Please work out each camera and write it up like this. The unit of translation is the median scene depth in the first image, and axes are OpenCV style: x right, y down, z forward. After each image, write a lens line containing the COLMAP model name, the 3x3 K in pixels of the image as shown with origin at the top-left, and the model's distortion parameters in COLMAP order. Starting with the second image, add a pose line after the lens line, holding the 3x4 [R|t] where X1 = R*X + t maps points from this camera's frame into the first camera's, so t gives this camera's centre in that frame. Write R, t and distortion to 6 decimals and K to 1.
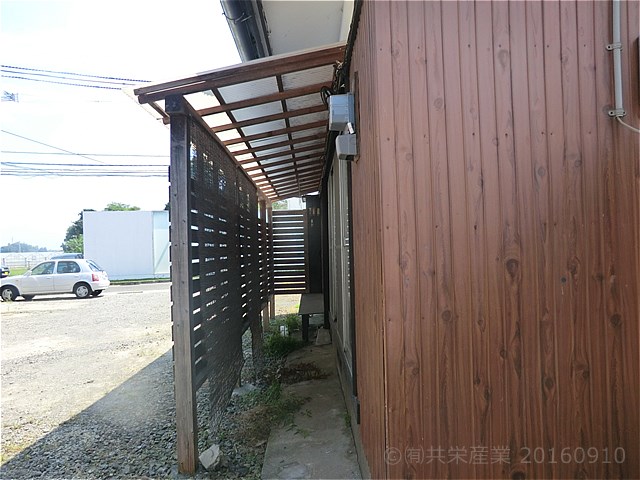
lens RADIAL K [[465.8, 0, 320.0], [0, 465.8, 240.0], [0, 0, 1]] dist [-0.102565, 0.129572]
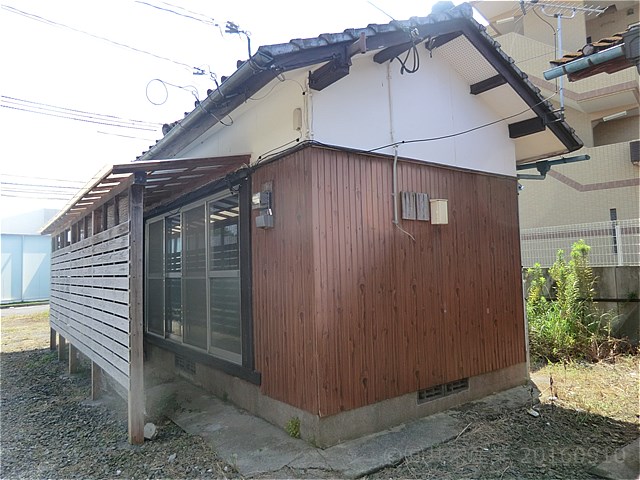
lens RADIAL K [[465.8, 0, 320.0], [0, 465.8, 240.0], [0, 0, 1]] dist [-0.102565, 0.129572]
pose [[0.823356, 0.039180, 0.566171, -1.054269], [-0.004111, 0.998000, -0.063085, -0.028066], [-0.567511, 0.049614, 0.821870, -0.774583]]
